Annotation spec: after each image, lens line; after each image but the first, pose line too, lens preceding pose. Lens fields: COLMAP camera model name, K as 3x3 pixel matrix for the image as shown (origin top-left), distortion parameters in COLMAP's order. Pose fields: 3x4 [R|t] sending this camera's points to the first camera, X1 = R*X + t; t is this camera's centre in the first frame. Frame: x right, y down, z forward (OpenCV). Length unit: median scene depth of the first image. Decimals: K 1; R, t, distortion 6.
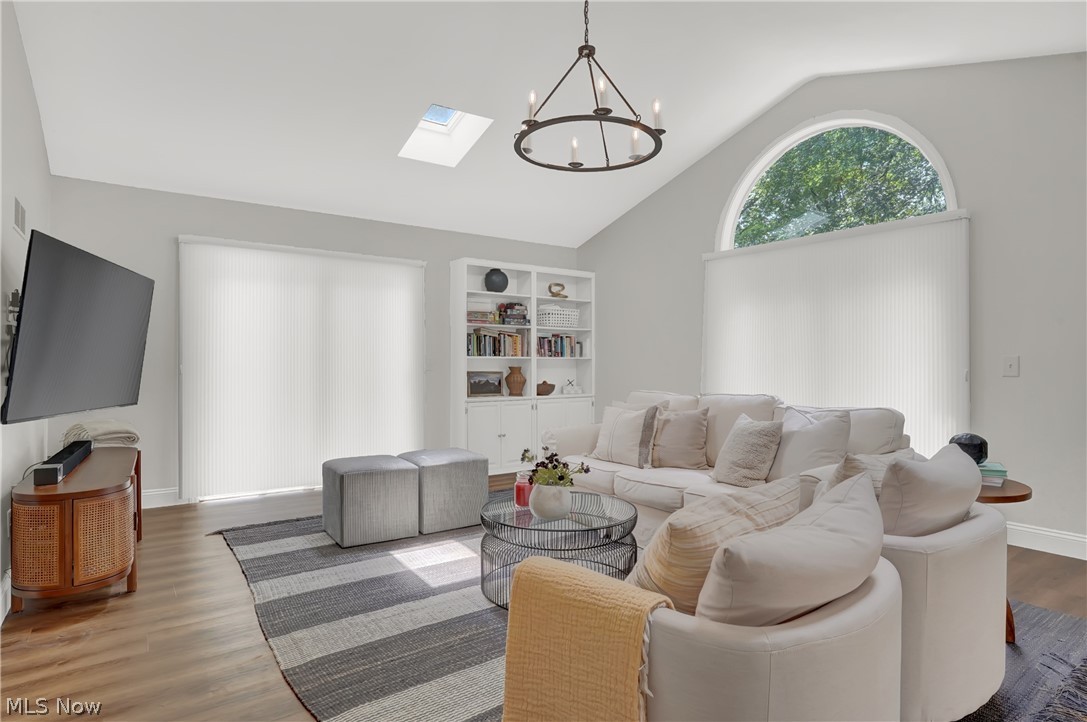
lens RADIAL K [[590.7, 0, 543.5], [0, 590.7, 361.0], [0, 0, 1]] dist [-0.049470, -0.000364]
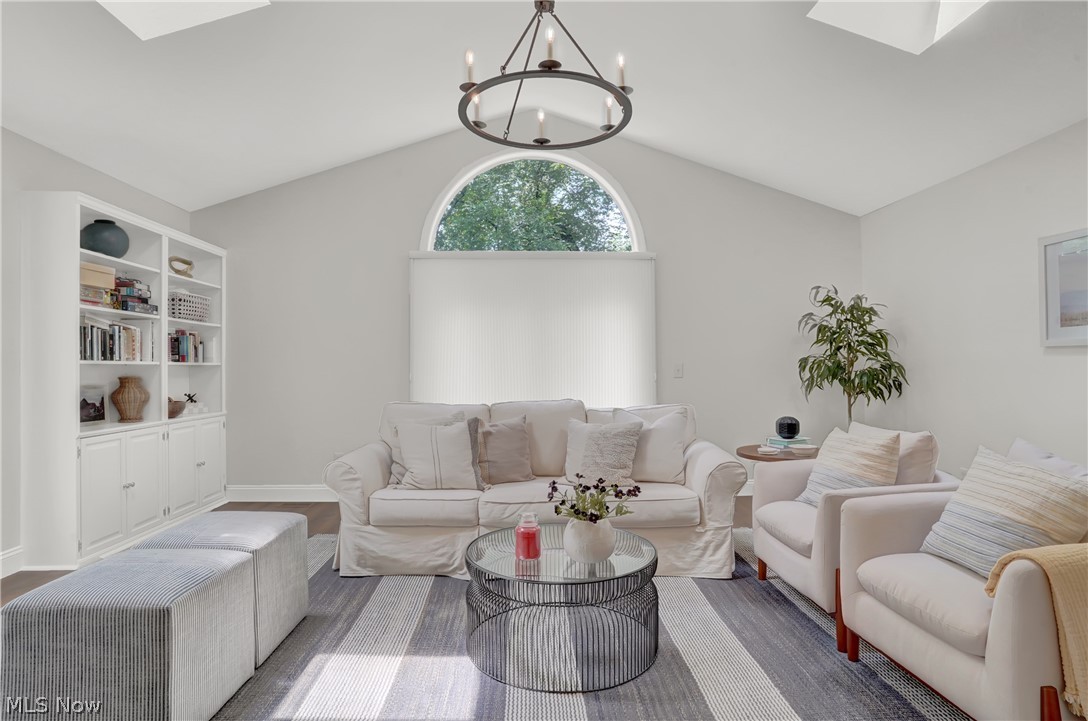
lens RADIAL K [[591.2, 0, 544.0], [0, 591.2, 360.5], [0, 0, 1]] dist [-0.049470, -0.000364]
pose [[0.558793, 0.009121, 0.829257, -0.304478], [0.002845, 0.999913, -0.012916, 0.001041], [-0.829302, 0.009576, 0.558718, 0.258274]]
